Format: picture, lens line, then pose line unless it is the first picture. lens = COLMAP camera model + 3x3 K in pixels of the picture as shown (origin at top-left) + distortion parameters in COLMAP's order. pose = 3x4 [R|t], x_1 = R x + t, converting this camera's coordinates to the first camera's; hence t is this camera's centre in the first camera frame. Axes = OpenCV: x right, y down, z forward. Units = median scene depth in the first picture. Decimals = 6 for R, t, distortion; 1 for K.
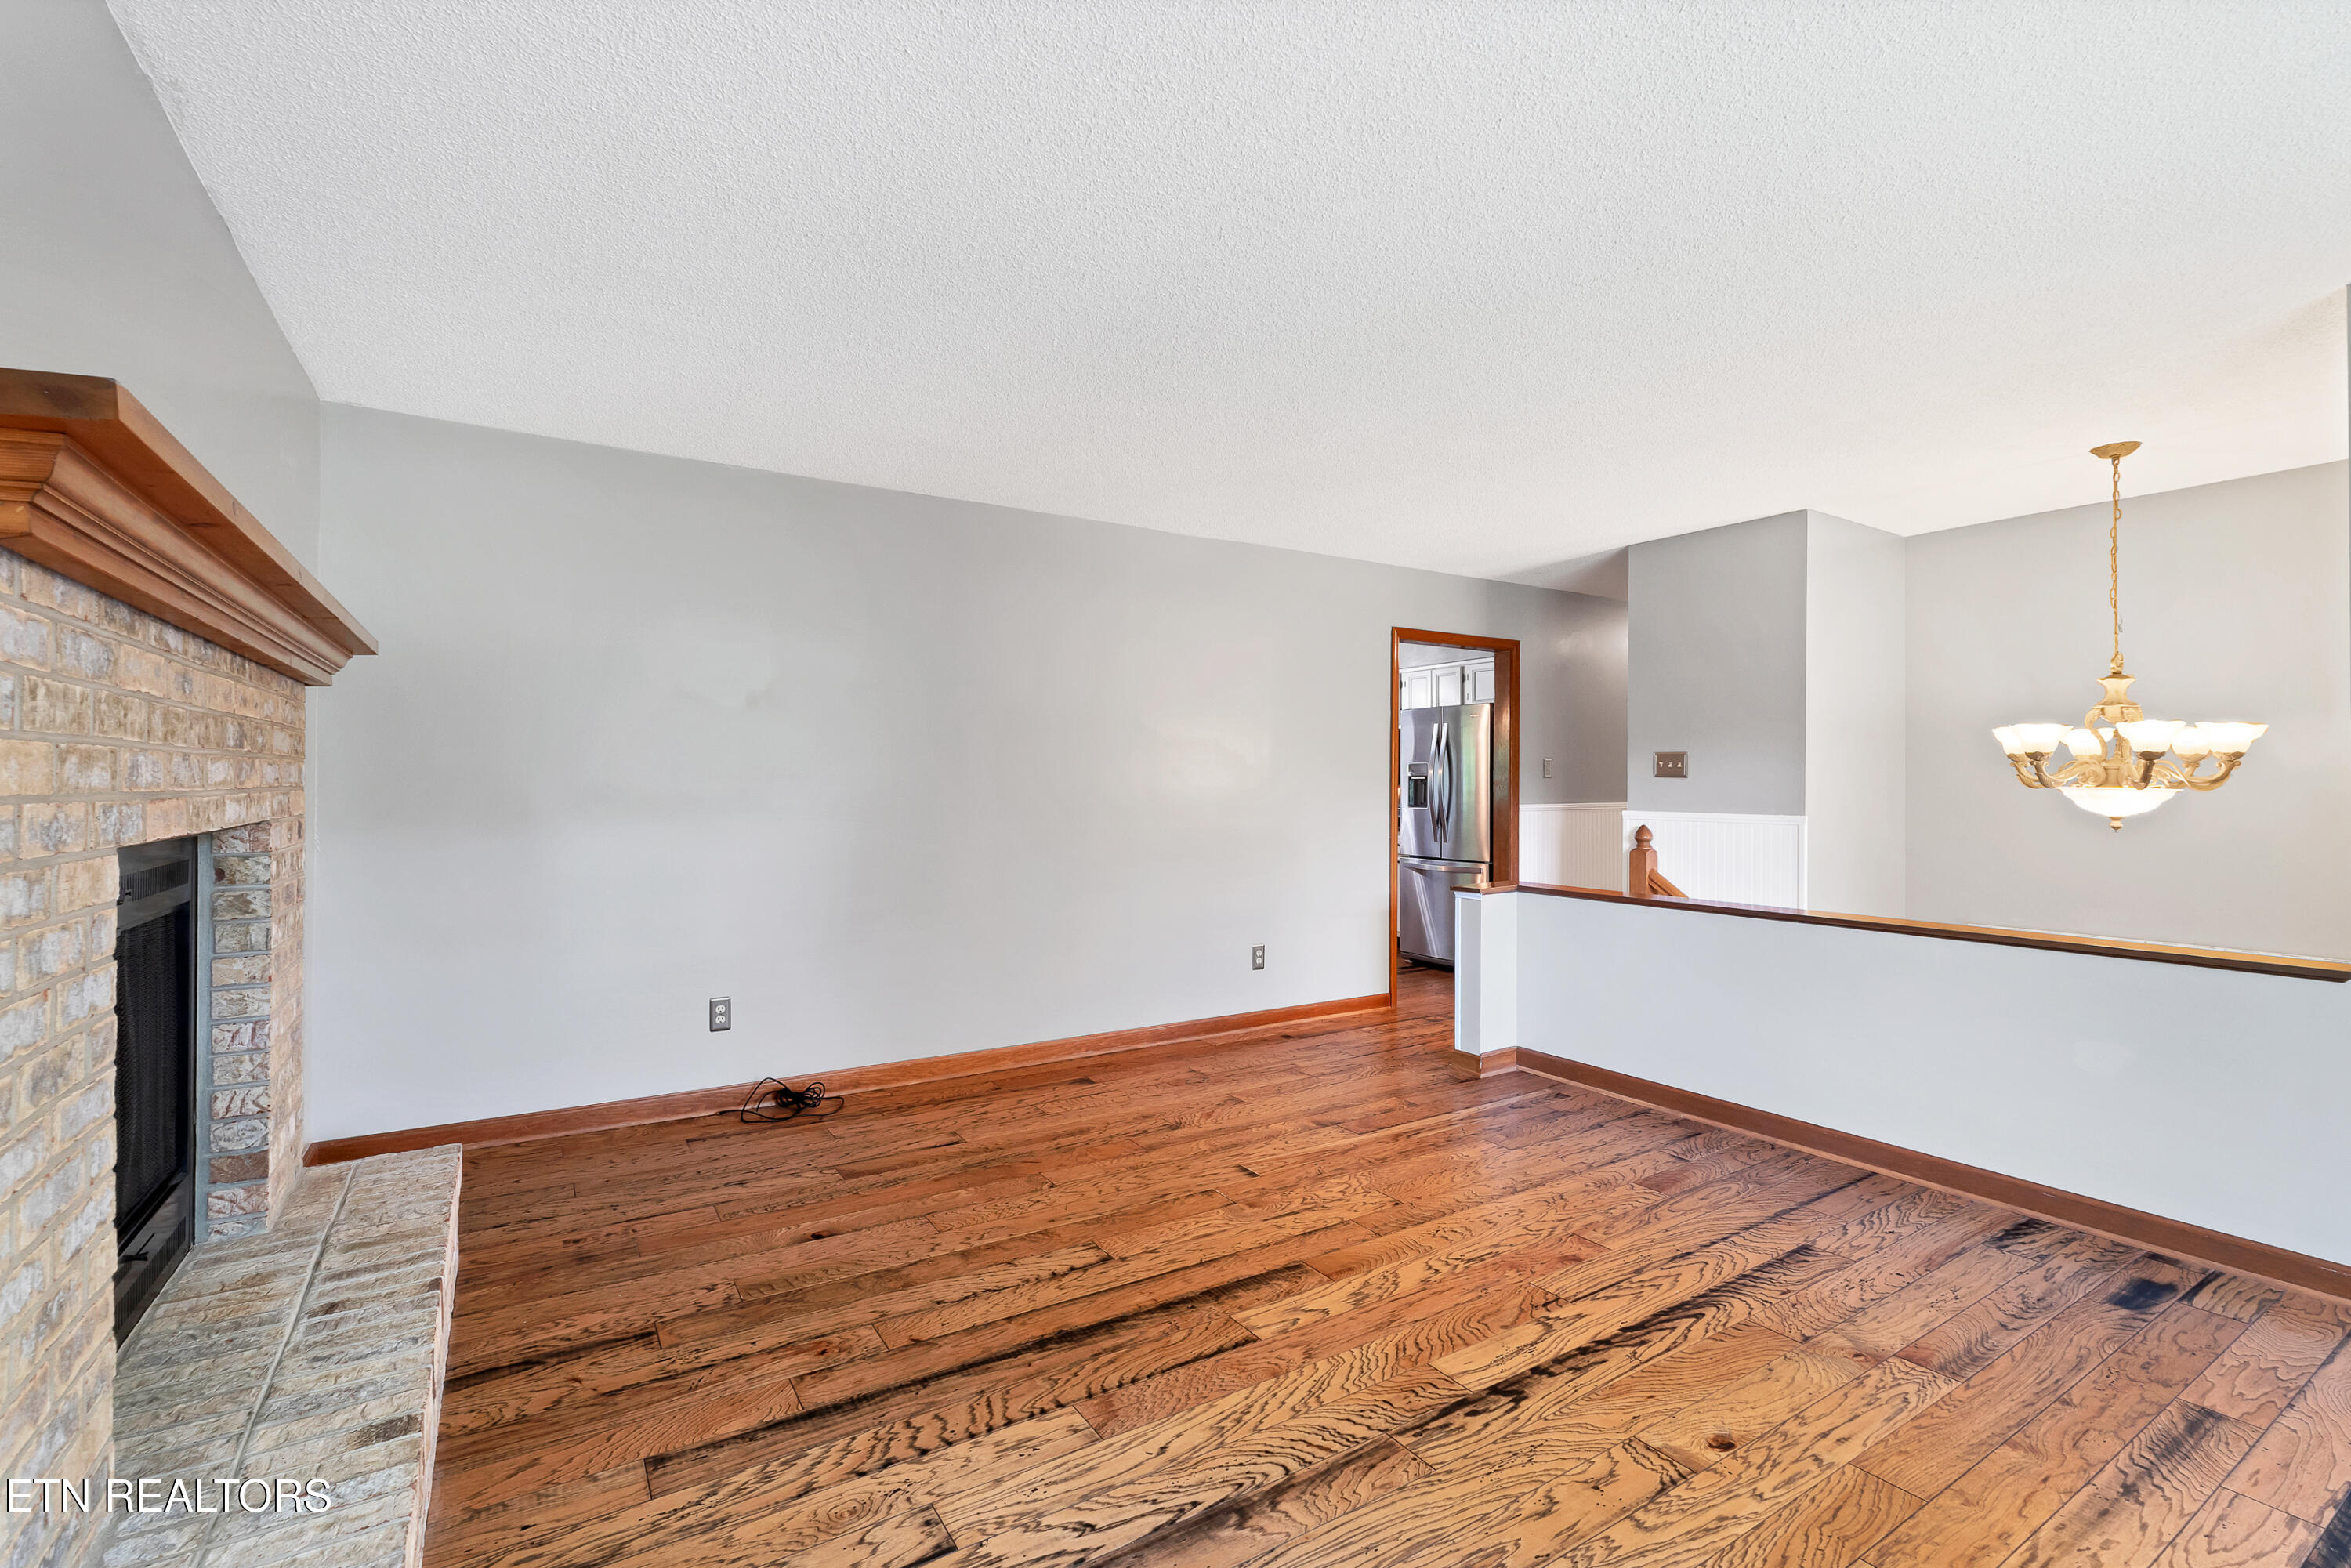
lens RADIAL K [[1027.3, 0, 1153.8], [0, 1027.3, 770.3], [0, 0, 1]] dist [-0.007246, -0.001197]
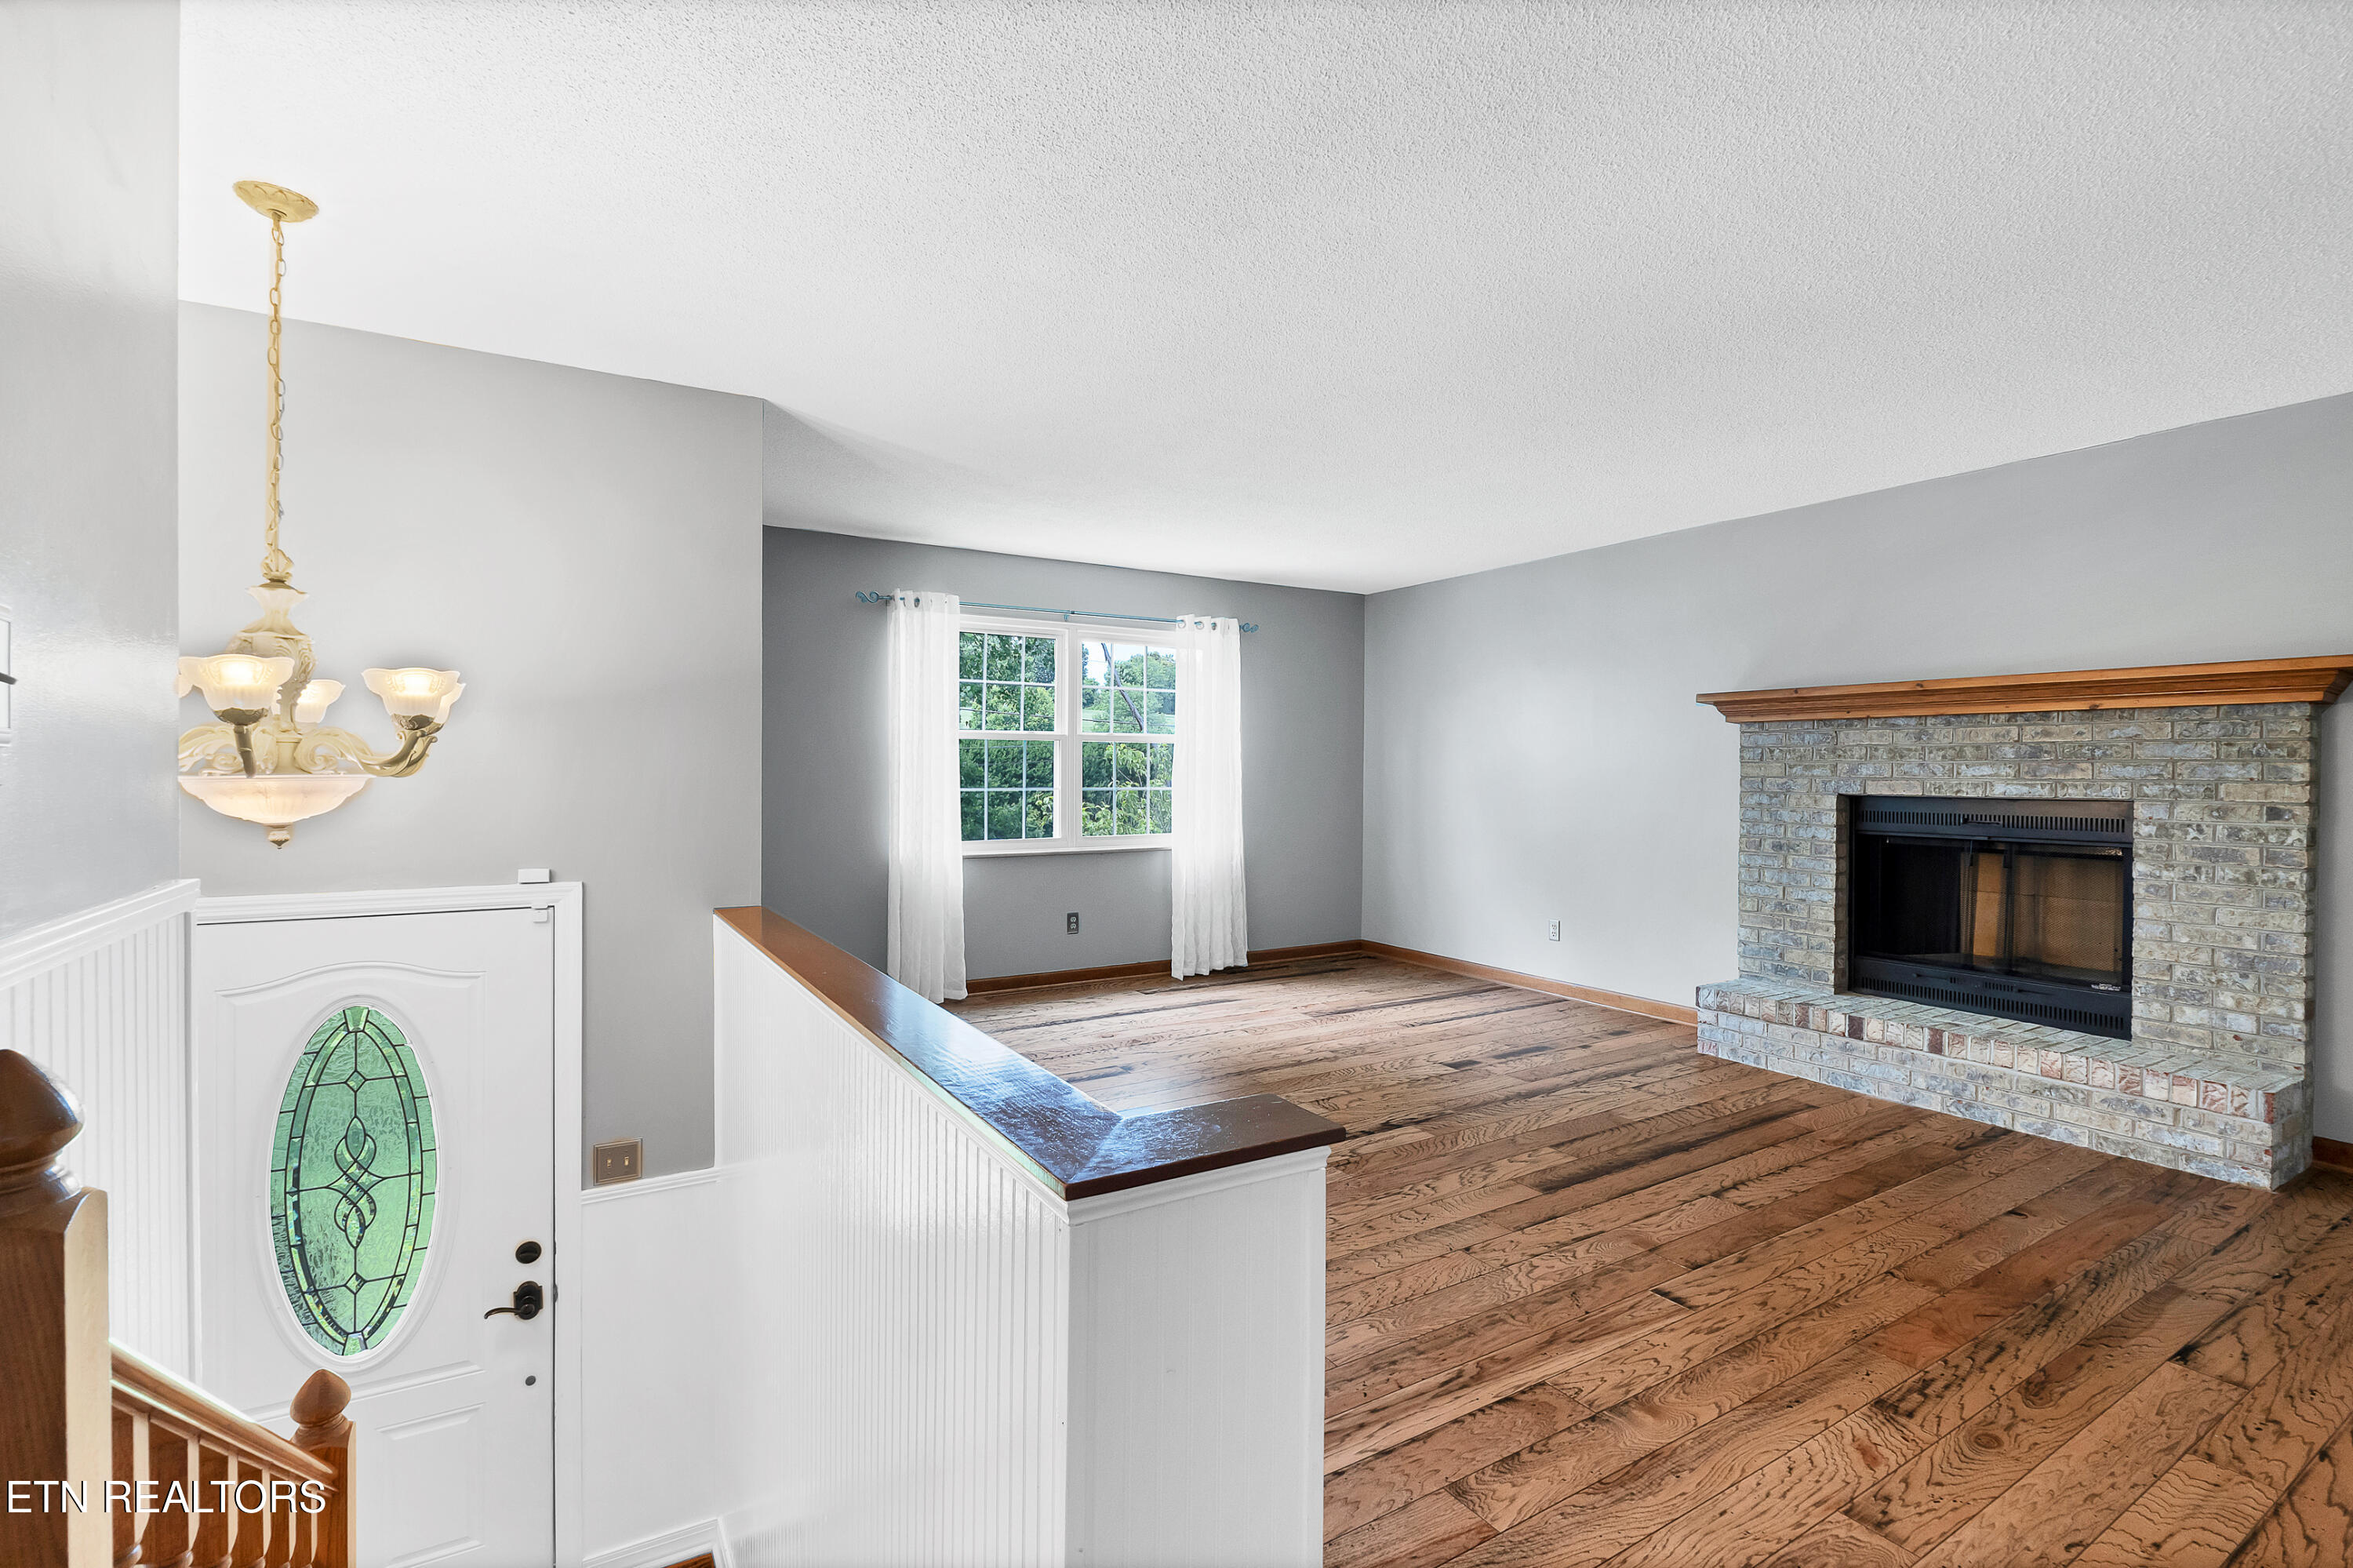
lens RADIAL K [[1028.2, 0, 1168.4], [0, 1028.2, 793.4], [0, 0, 1]] dist [-0.007246, -0.001197]
pose [[-0.999933, -0.007922, 0.008381, 0.543099], [-0.007819, 0.999894, 0.012306, 0.020201], [-0.008478, 0.012240, -0.999889, 2.083428]]
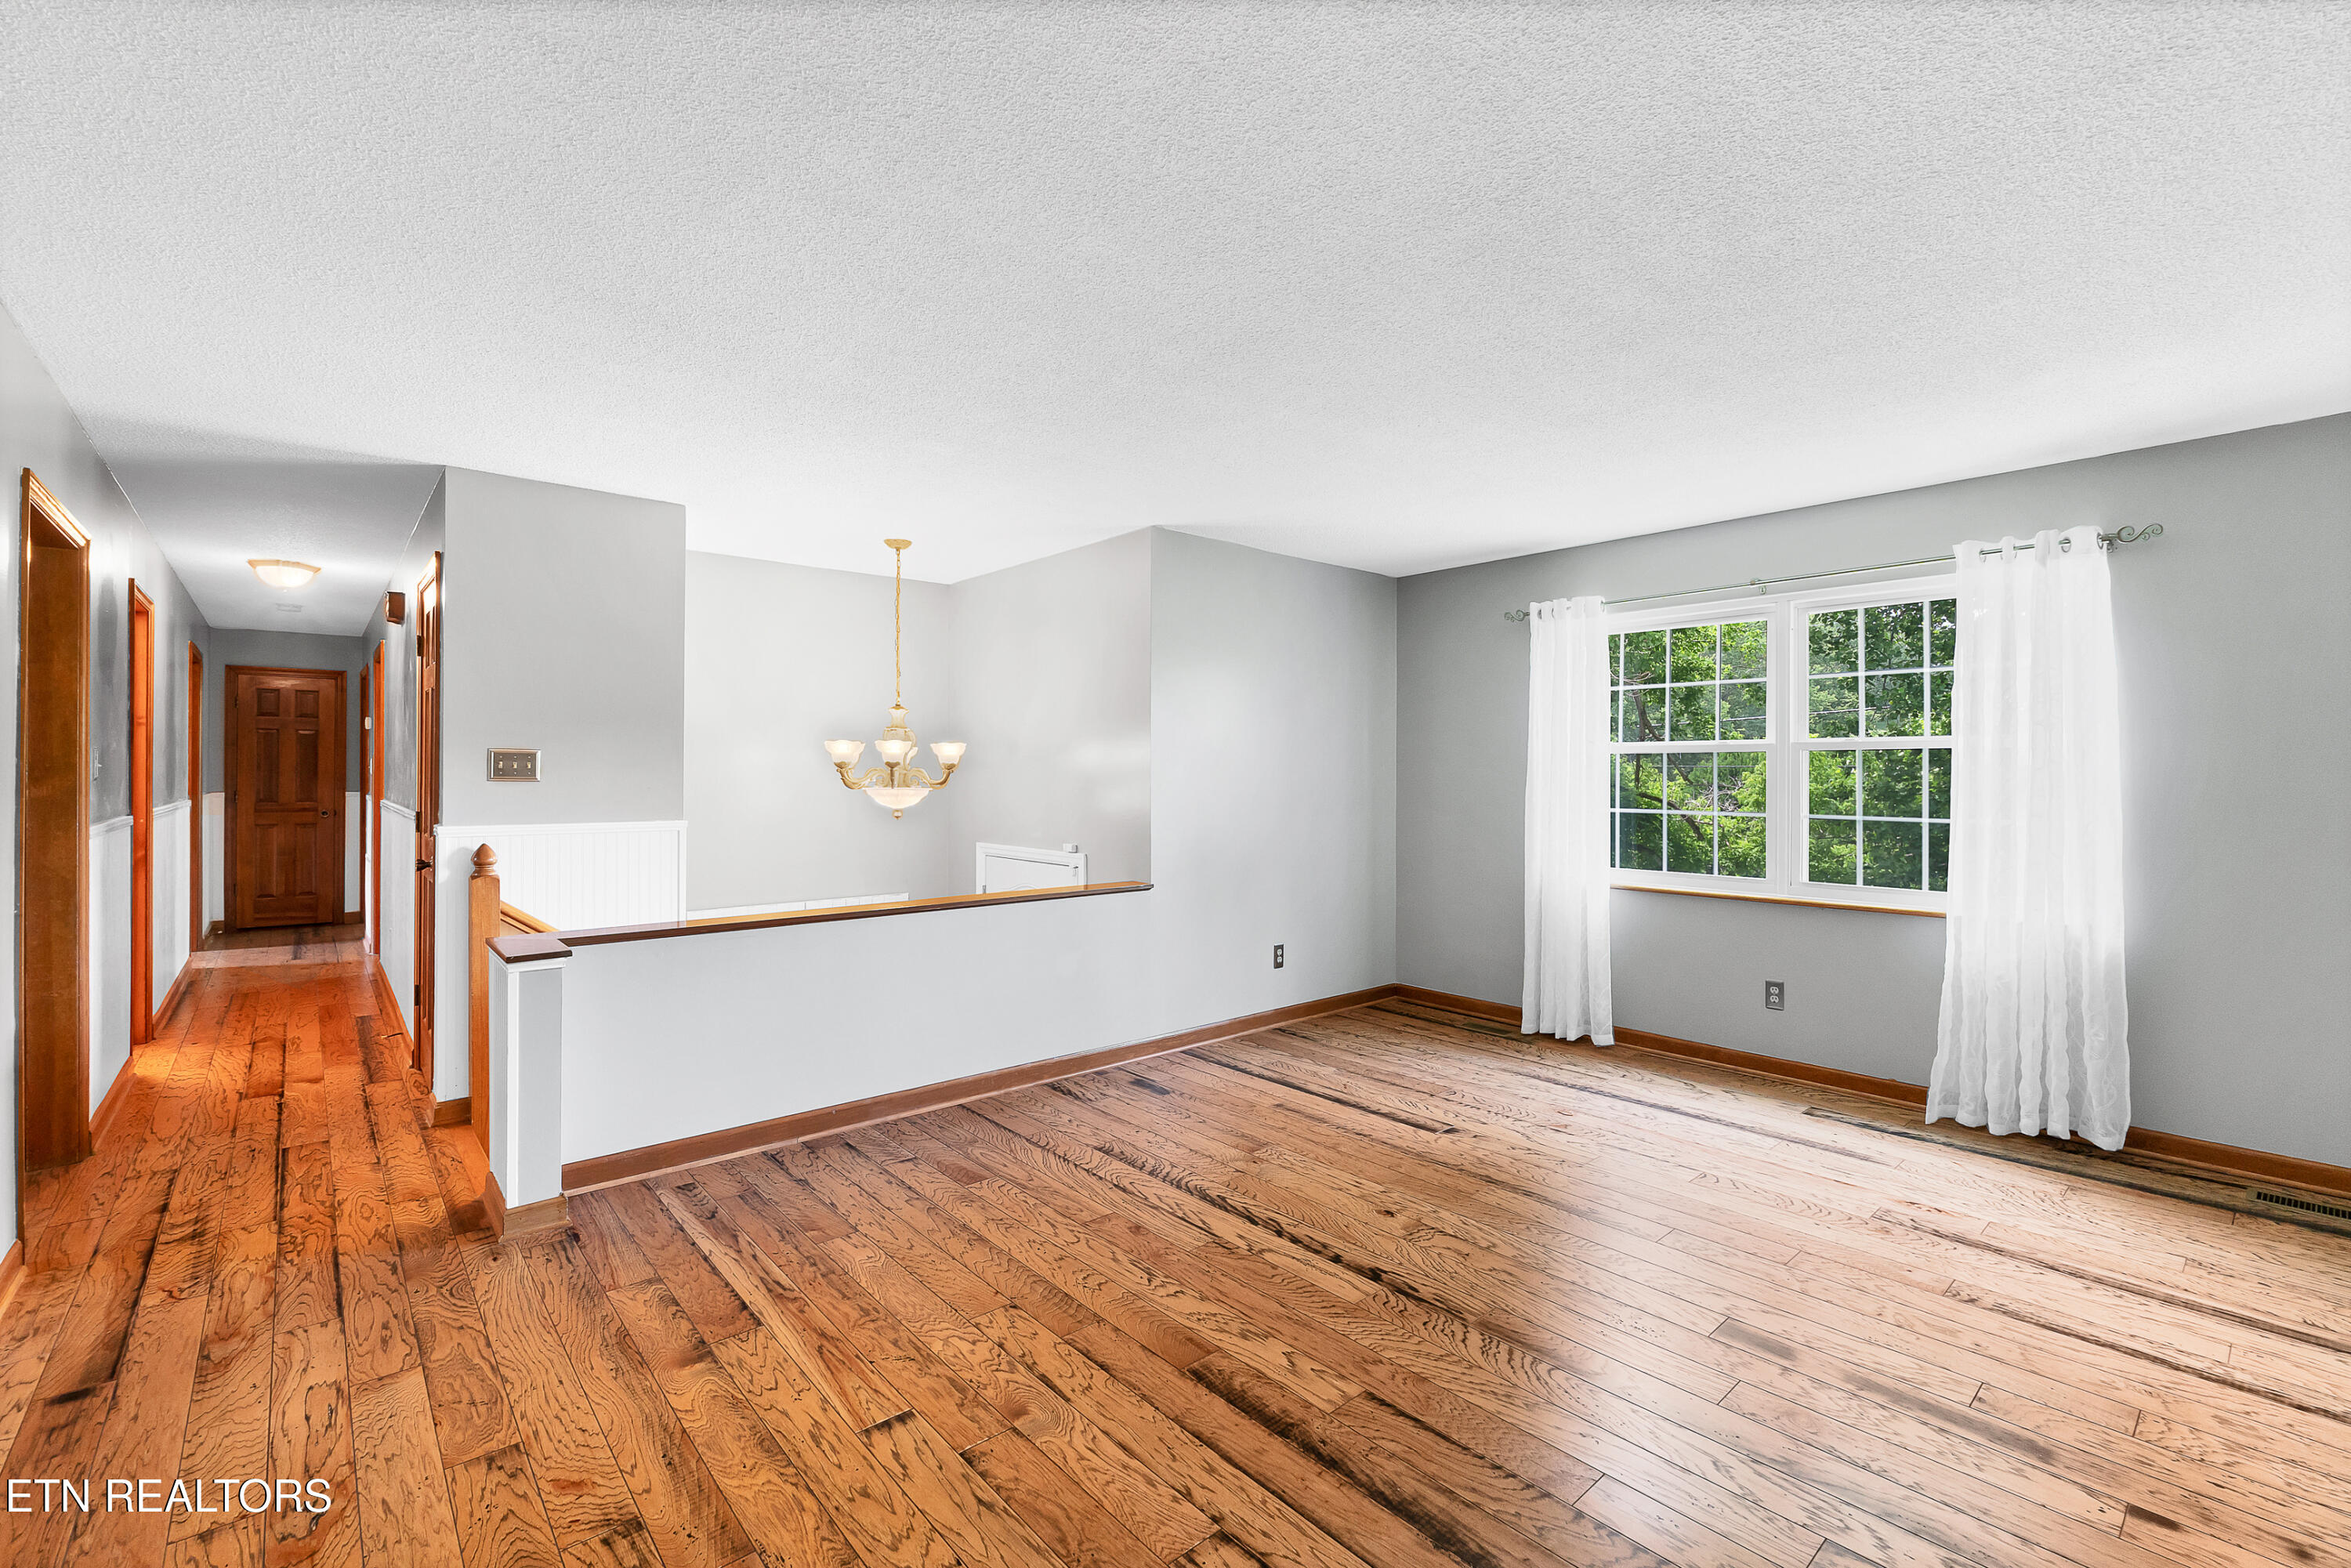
lens RADIAL K [[1027.3, 0, 1197.3], [0, 1027.3, 798.3], [0, 0, 1]] dist [-0.007246, -0.001197]
pose [[-0.177667, -0.029621, 0.983645, -0.663463], [-0.015163, 0.999511, 0.027360, -0.019504], [-0.983974, -0.010054, -0.178029, 1.110219]]
